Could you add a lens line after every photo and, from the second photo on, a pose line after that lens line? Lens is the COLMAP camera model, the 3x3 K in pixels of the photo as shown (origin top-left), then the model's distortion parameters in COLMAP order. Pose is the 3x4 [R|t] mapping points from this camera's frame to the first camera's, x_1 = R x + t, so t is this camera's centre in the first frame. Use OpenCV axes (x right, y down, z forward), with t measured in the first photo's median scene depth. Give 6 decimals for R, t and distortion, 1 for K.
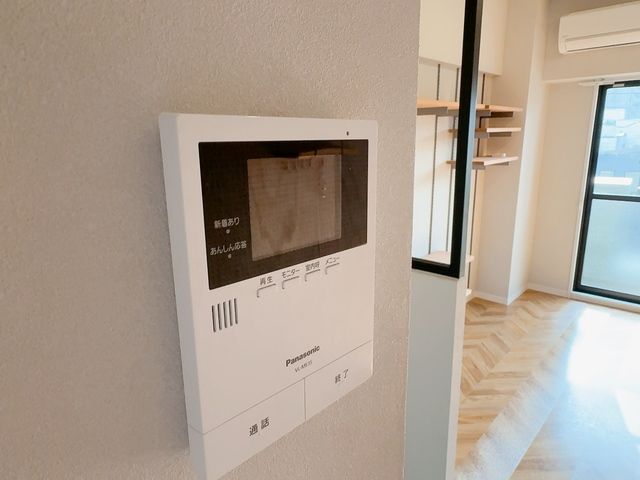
lens RADIAL K [[421.0, 0, 322.4], [0, 421.0, 242.3], [0, 0, 1]] dist [0.008760, -0.009848]
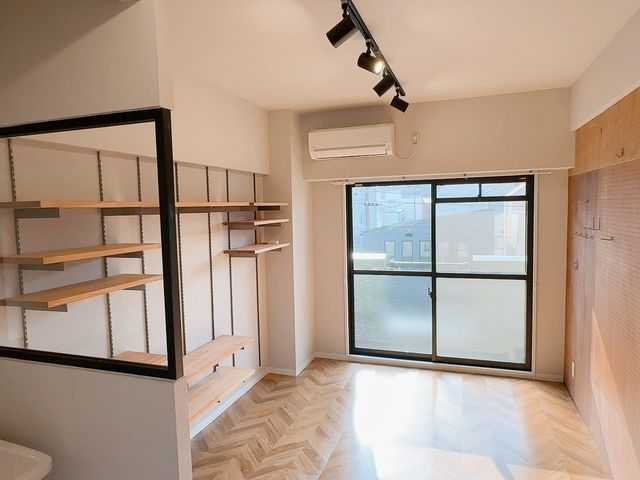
lens RADIAL K [[421.0, 0, 321.4], [0, 421.0, 240.2], [0, 0, 1]] dist [0.008760, -0.009848]
pose [[0.916502, -0.033623, 0.398615, 0.084979], [0.104223, 0.982117, -0.156790, -0.020341], [-0.386215, 0.185243, 0.903617, -0.076797]]
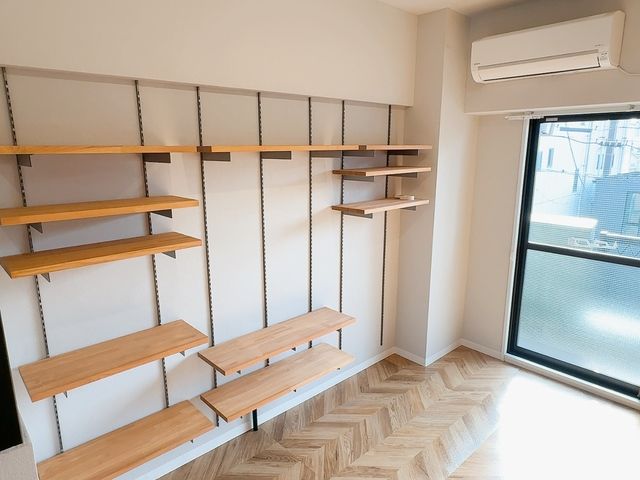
lens RADIAL K [[421.0, 0, 320.3], [0, 421.0, 242.1], [0, 0, 1]] dist [0.008760, -0.009848]
pose [[0.996656, 0.032592, -0.074931, 0.307161], [-0.034441, 0.999130, -0.023517, -0.088324], [0.074099, 0.026019, 0.996911, 0.120777]]
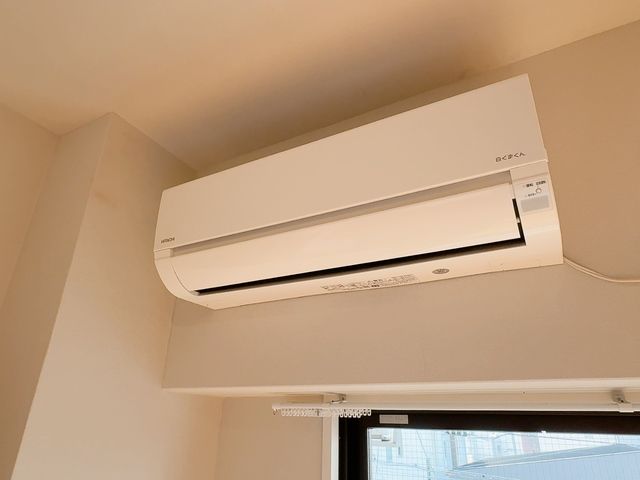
lens RADIAL K [[421.0, 0, 312.9], [0, 421.0, 220.1], [0, 0, 1]] dist [0.008760, -0.009848]
pose [[0.972048, 0.139562, 0.188799, 0.566615], [0.014576, 0.766721, -0.641815, -0.288521], [-0.234329, 0.626627, 0.743255, 0.696217]]
